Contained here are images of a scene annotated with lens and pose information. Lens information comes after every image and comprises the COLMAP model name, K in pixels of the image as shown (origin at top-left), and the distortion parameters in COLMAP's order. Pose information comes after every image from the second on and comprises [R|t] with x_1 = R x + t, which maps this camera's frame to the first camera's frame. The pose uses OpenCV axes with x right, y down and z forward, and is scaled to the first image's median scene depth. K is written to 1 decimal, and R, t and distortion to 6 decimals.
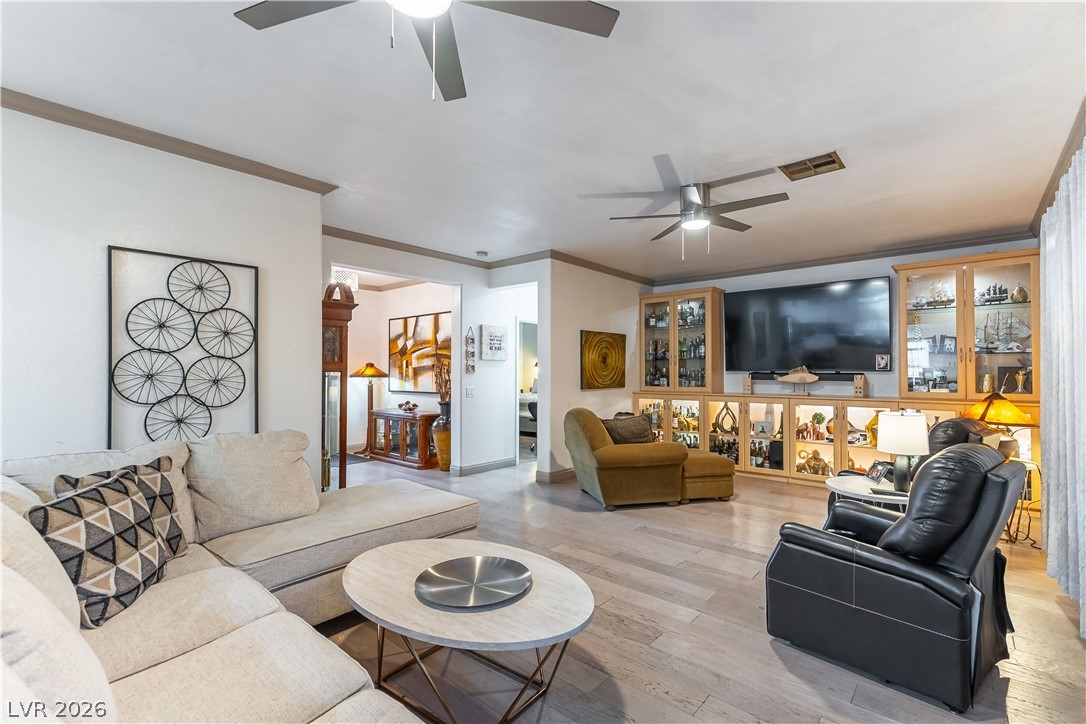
lens RADIAL K [[477.6, 0, 551.3], [0, 477.6, 366.6], [0, 0, 1]] dist [0.000952, -0.000037]
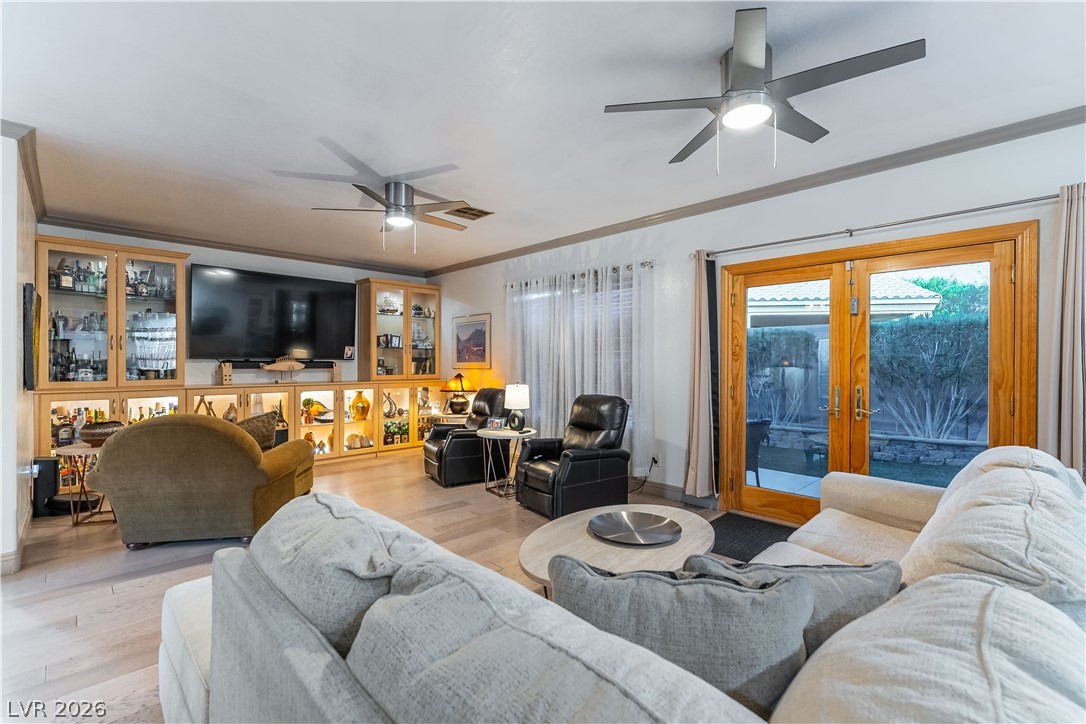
lens RADIAL K [[477.6, 0, 551.3], [0, 477.6, 366.6], [0, 0, 1]] dist [0.000952, -0.000037]
pose [[0.065855, -0.010586, 0.997773, -0.455685], [-0.014600, 0.999826, 0.011571, 0.004794], [-0.997722, -0.015330, 0.065689, 0.366238]]
